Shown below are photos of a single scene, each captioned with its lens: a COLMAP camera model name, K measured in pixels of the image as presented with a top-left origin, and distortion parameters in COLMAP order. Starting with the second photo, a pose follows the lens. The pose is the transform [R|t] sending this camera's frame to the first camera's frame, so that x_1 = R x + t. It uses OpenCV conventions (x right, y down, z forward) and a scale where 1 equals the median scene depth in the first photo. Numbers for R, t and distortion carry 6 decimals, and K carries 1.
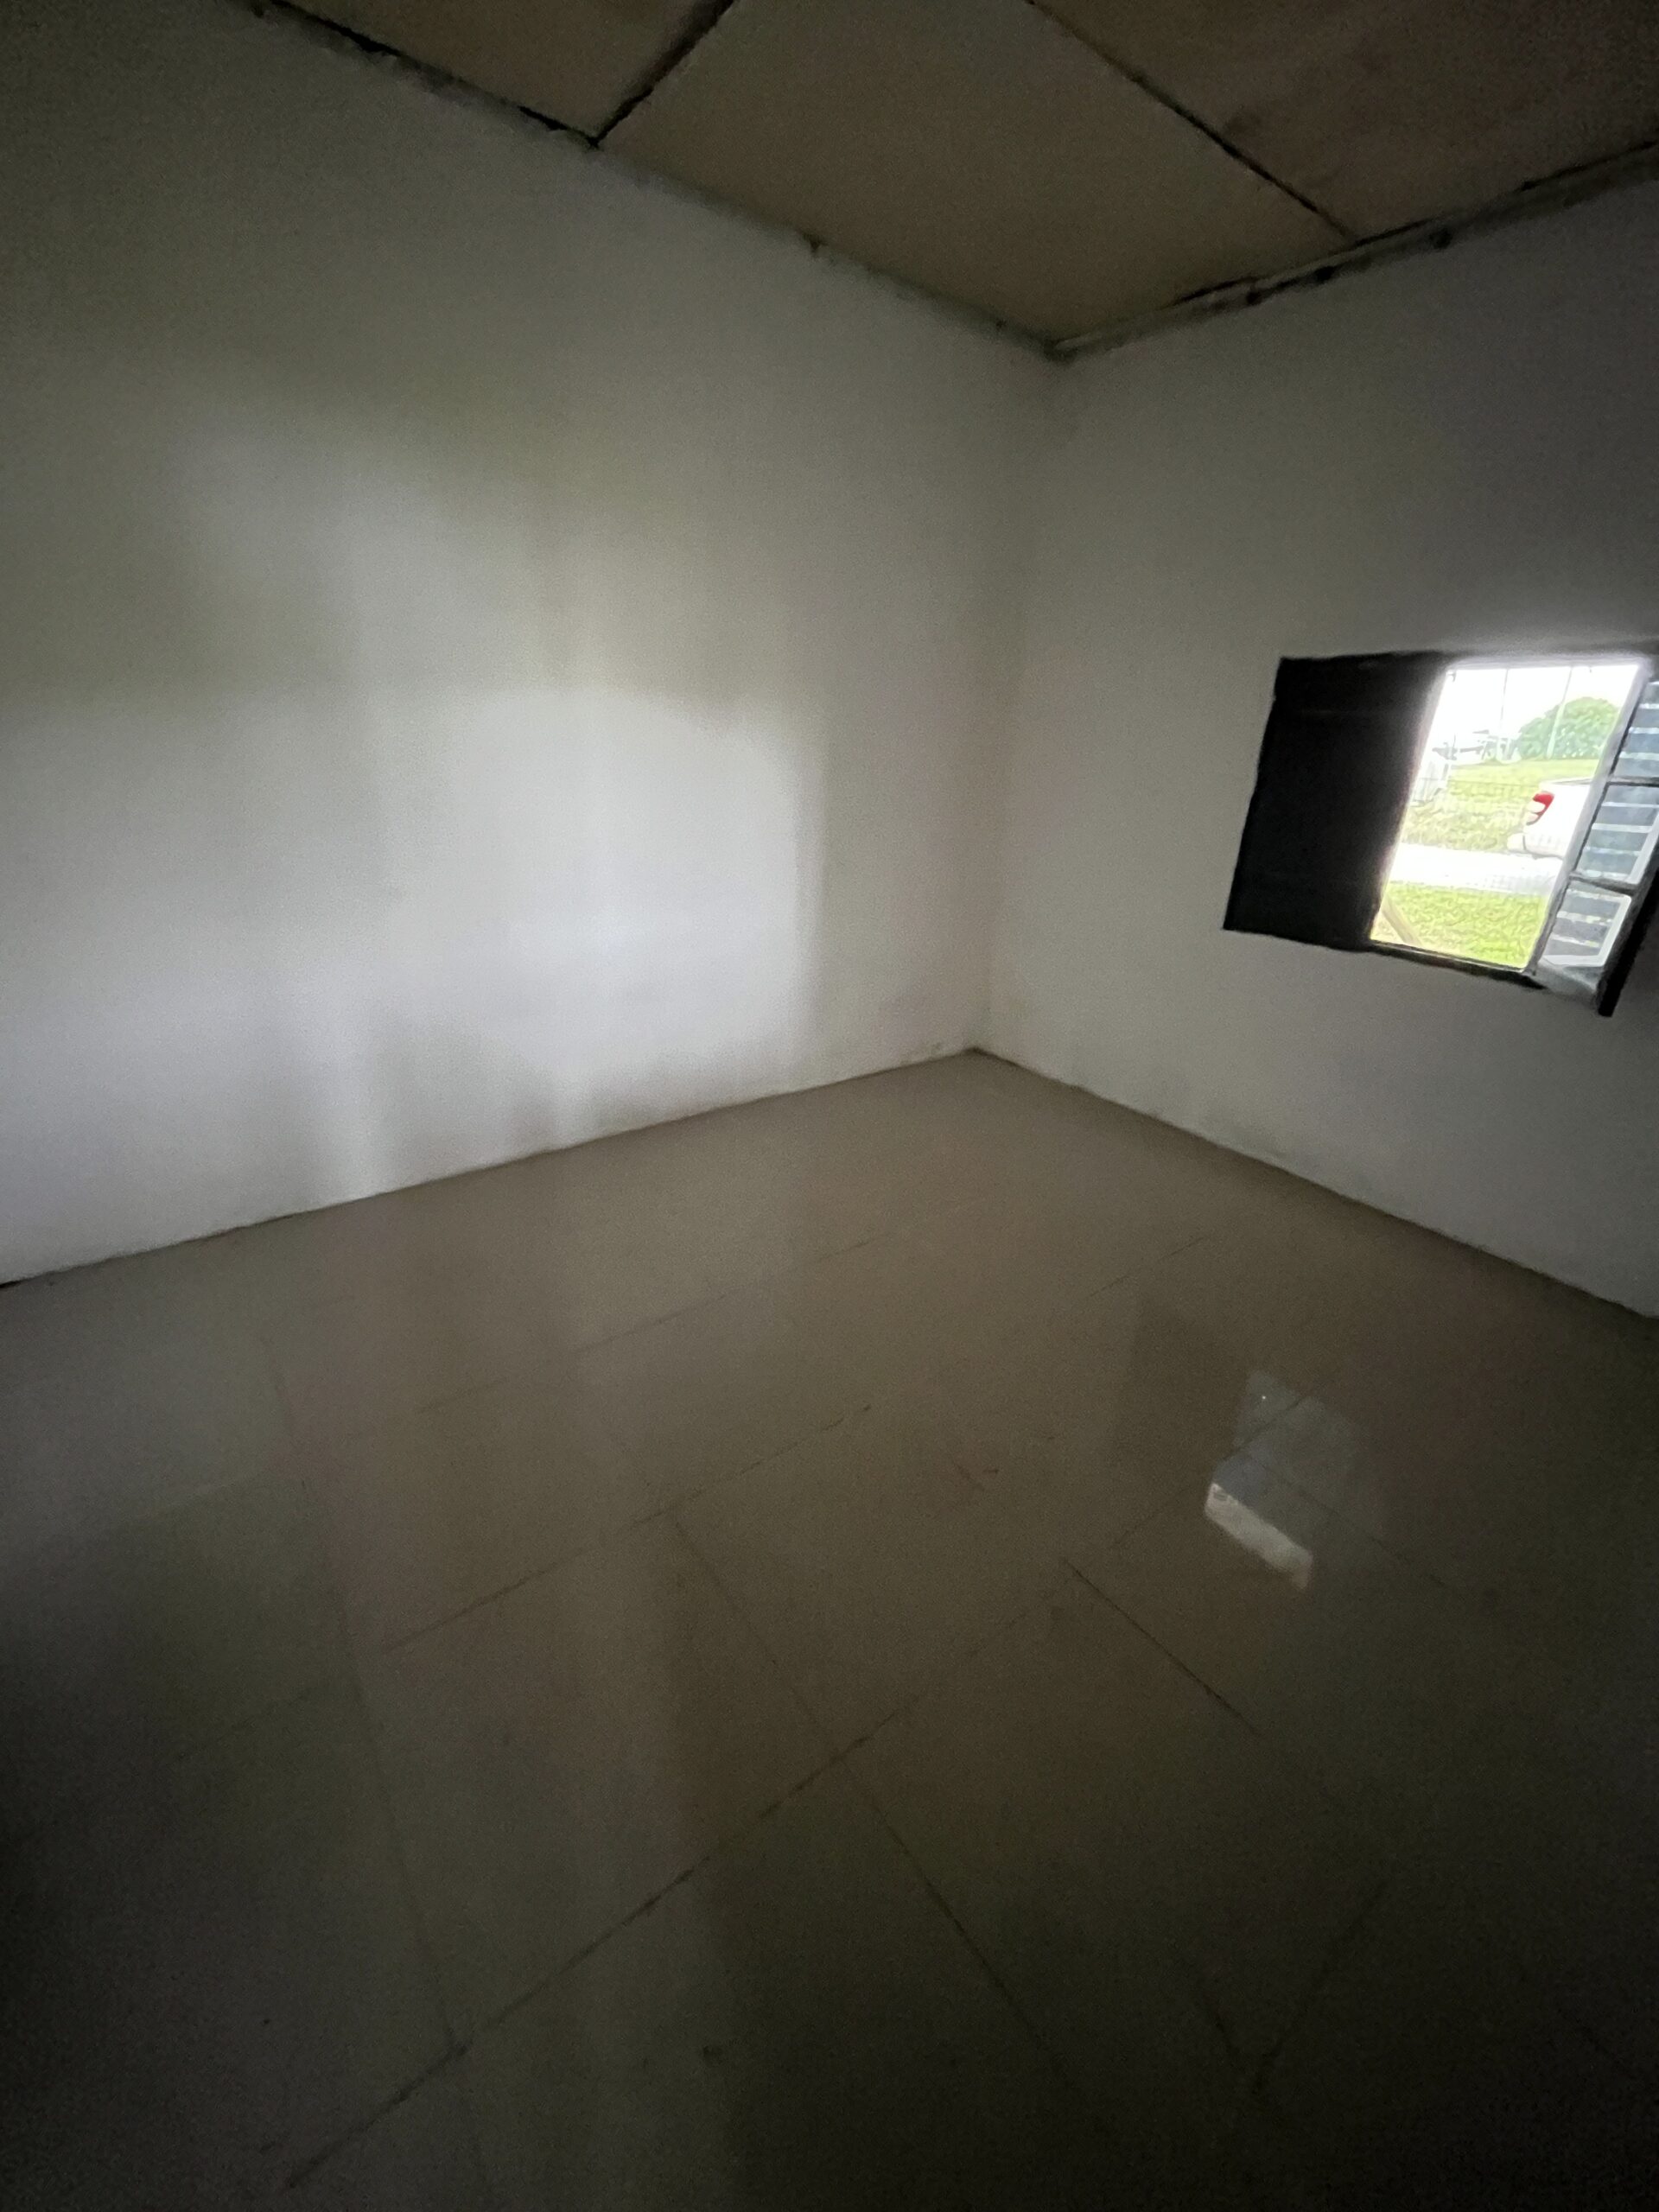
lens RADIAL K [[892.7, 0, 829.5], [0, 892.7, 1106.0], [0, 0, 1]] dist [-0.006395, 0.000134]
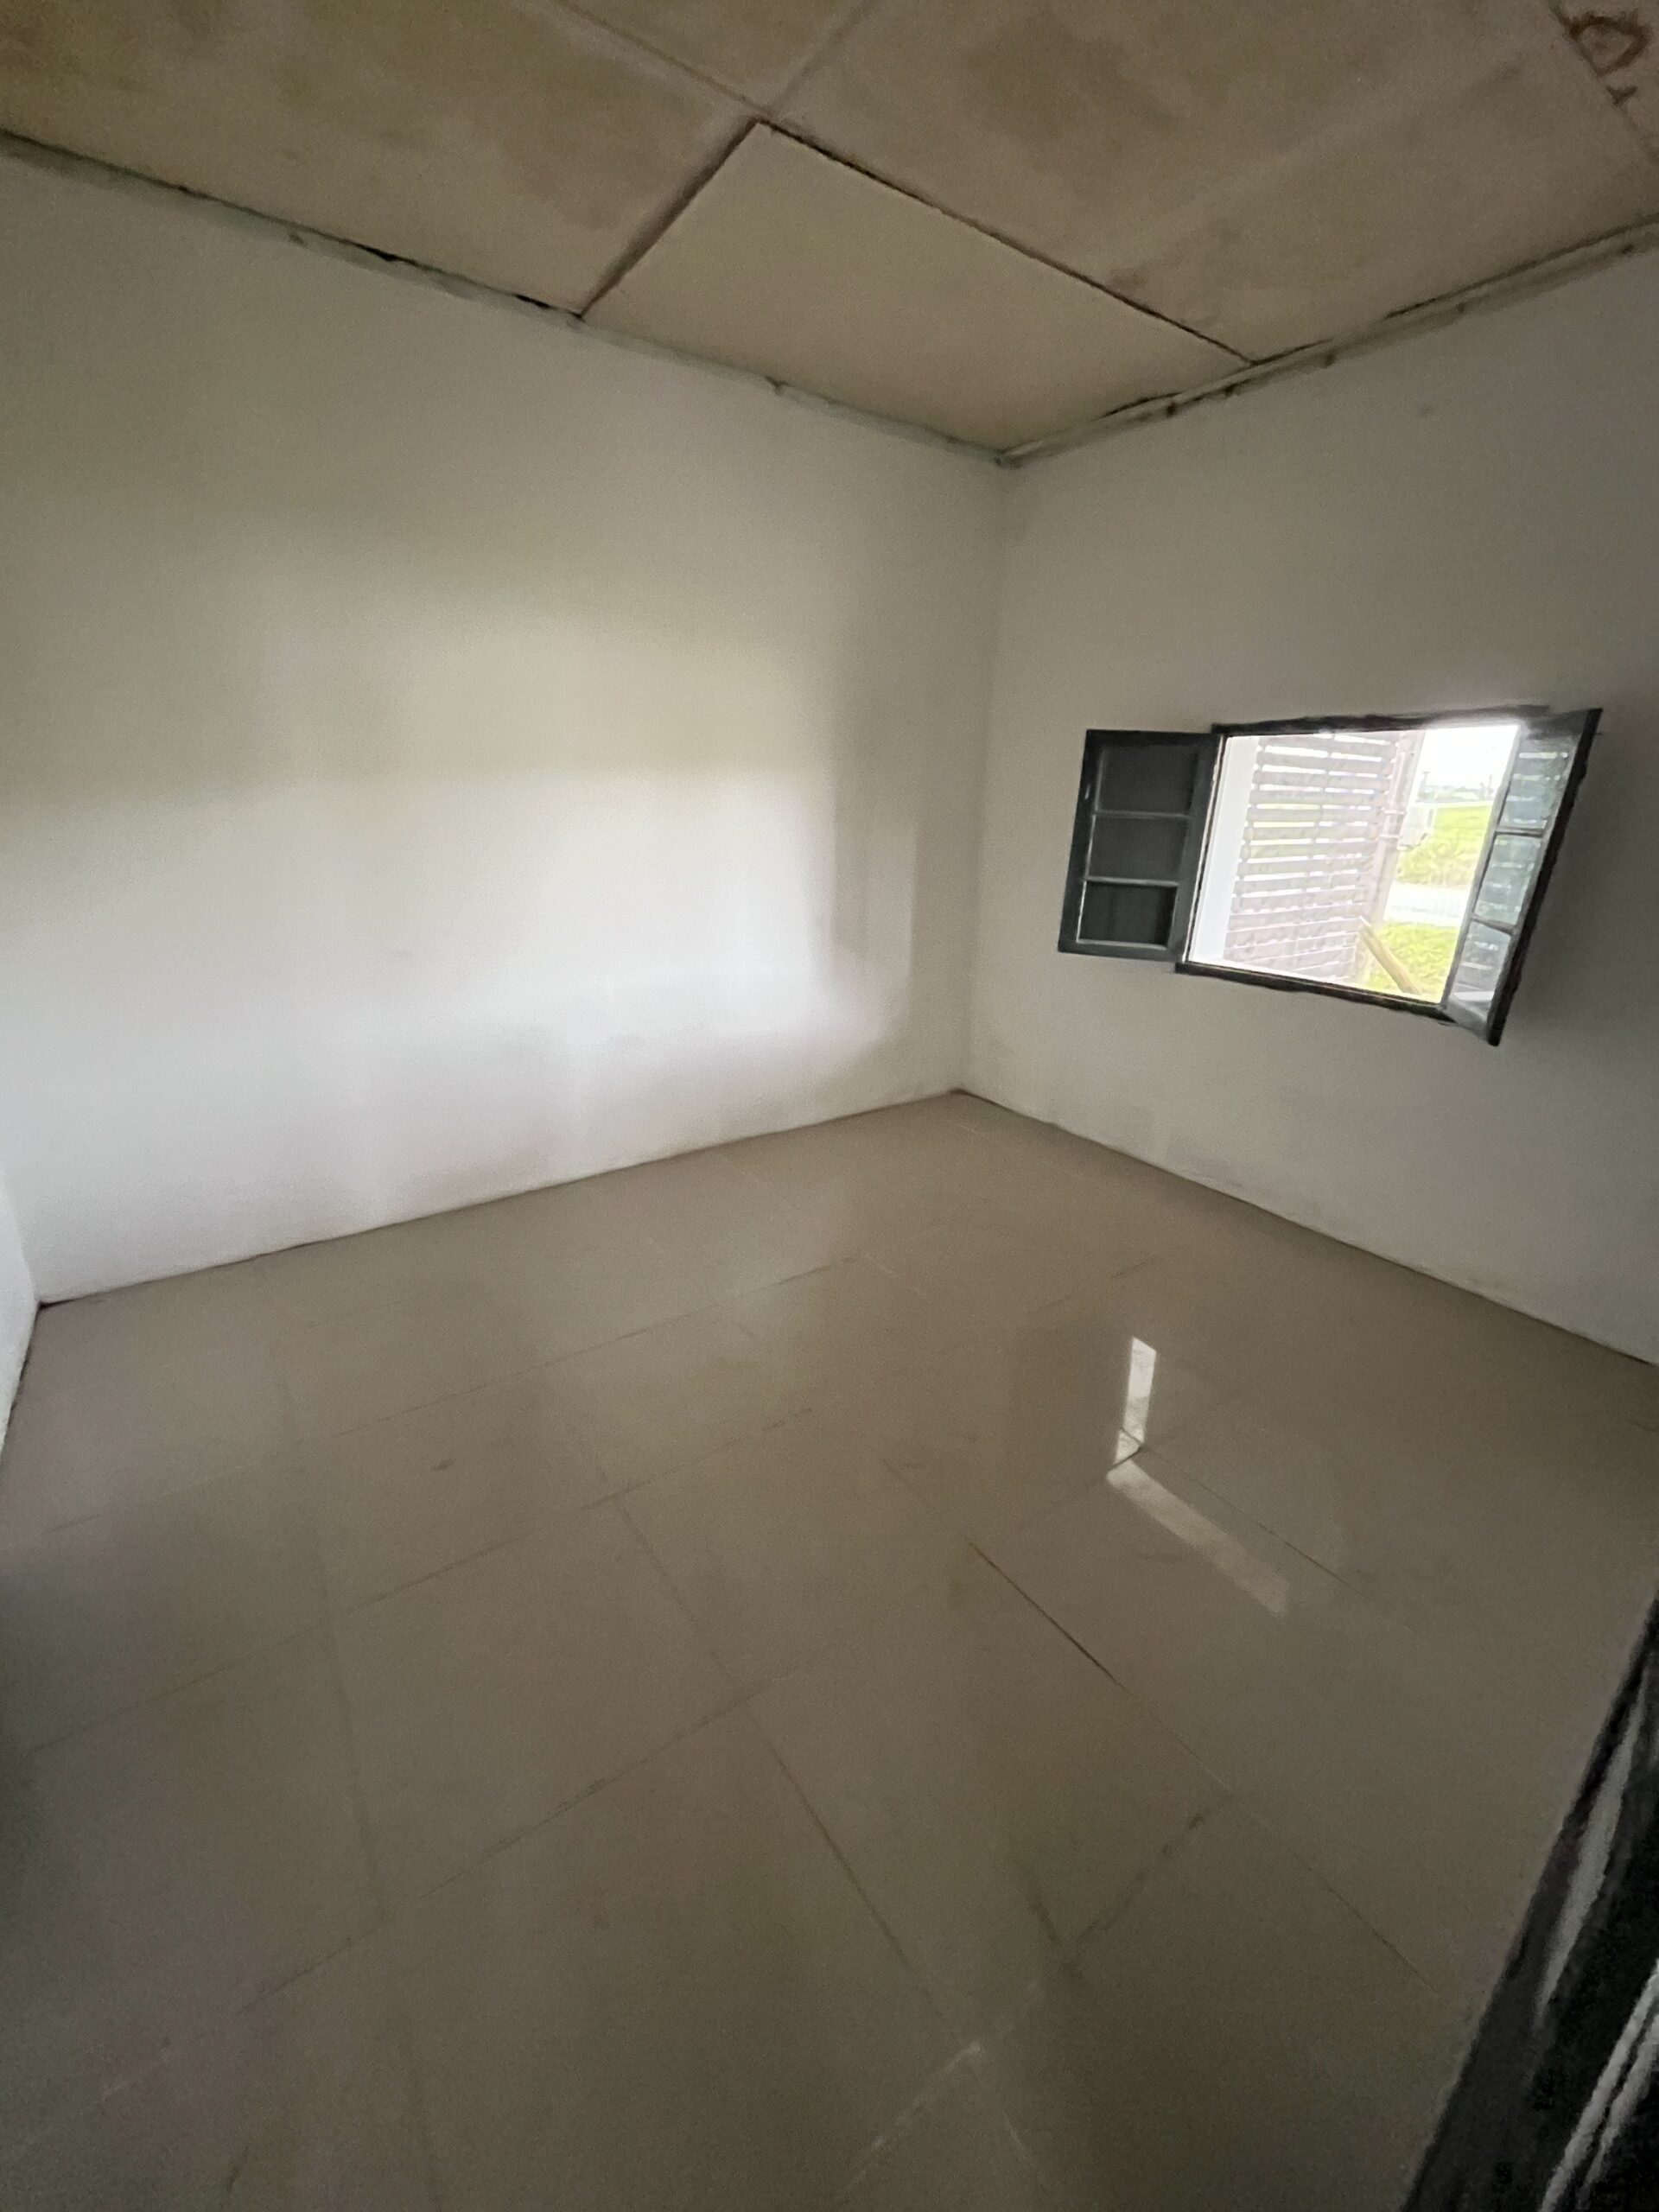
lens RADIAL K [[886.5, 0, 829.5], [0, 886.5, 1106.0], [0, 0, 1]] dist [0.000195, -0.000115]
pose [[0.998906, -0.009384, -0.045821, 0.094182], [0.006878, 0.998487, -0.054550, 0.020018], [0.046264, 0.054176, 0.997459, -0.086479]]
